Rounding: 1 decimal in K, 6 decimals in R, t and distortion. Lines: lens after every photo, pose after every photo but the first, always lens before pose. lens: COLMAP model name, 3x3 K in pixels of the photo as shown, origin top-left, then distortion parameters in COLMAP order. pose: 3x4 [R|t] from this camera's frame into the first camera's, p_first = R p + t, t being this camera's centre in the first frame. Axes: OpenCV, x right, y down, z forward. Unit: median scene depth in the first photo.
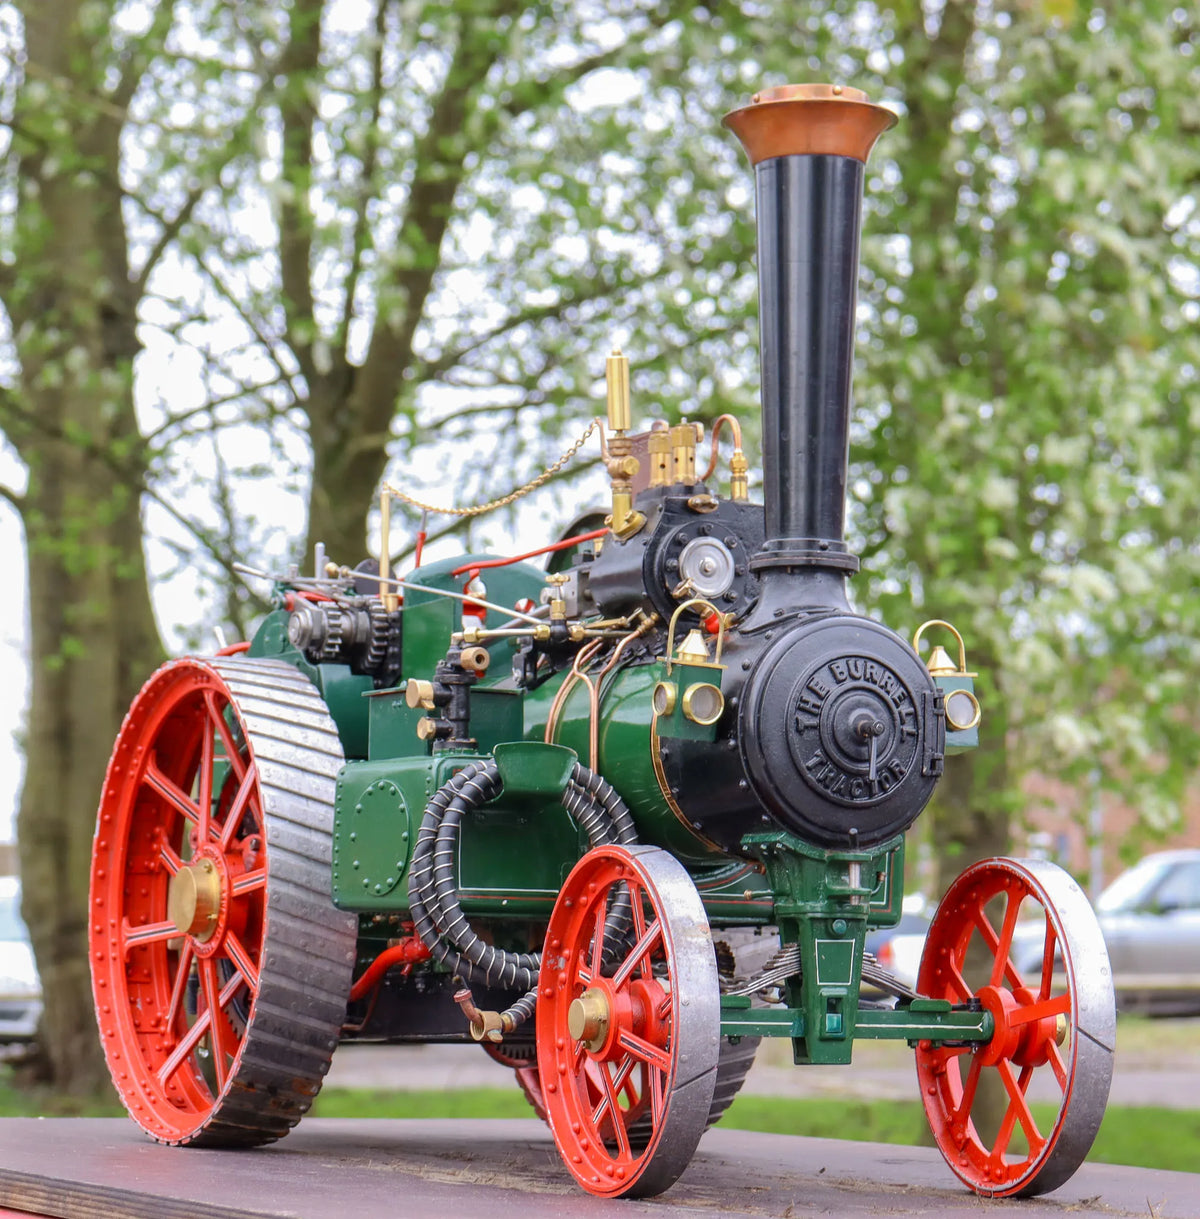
lens RADIAL K [[4242.2, 0, 603.8], [0, 4242.2, 616.2], [0, 0, 1]] dist [-0.057956, 0.000000]
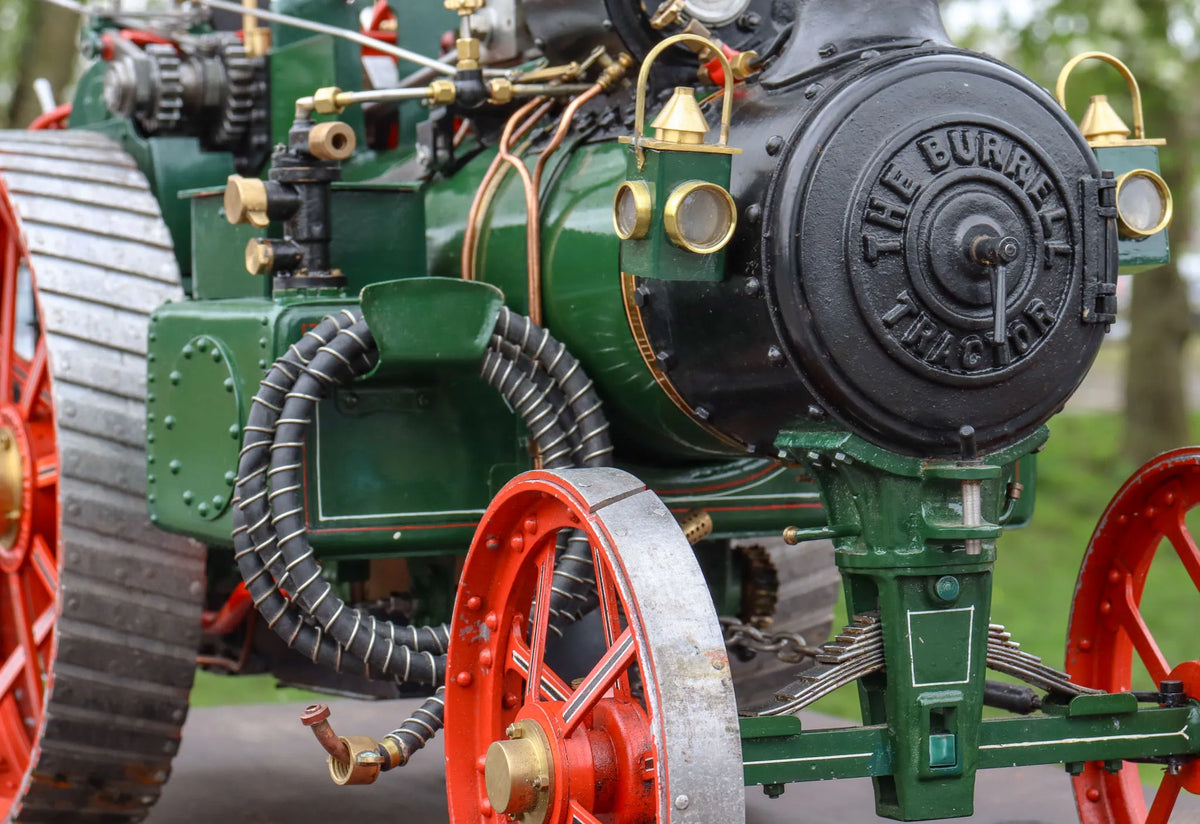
lens RADIAL K [[3543.8, 0, 606.6], [0, 3543.8, 405.8], [0, 0, 1]] dist [-0.030852, 0.000000]
pose [[0.999060, -0.032875, -0.028264, 0.022265], [0.035828, 0.993148, 0.111234, -0.007350], [0.024413, -0.112142, 0.993392, 0.494010]]
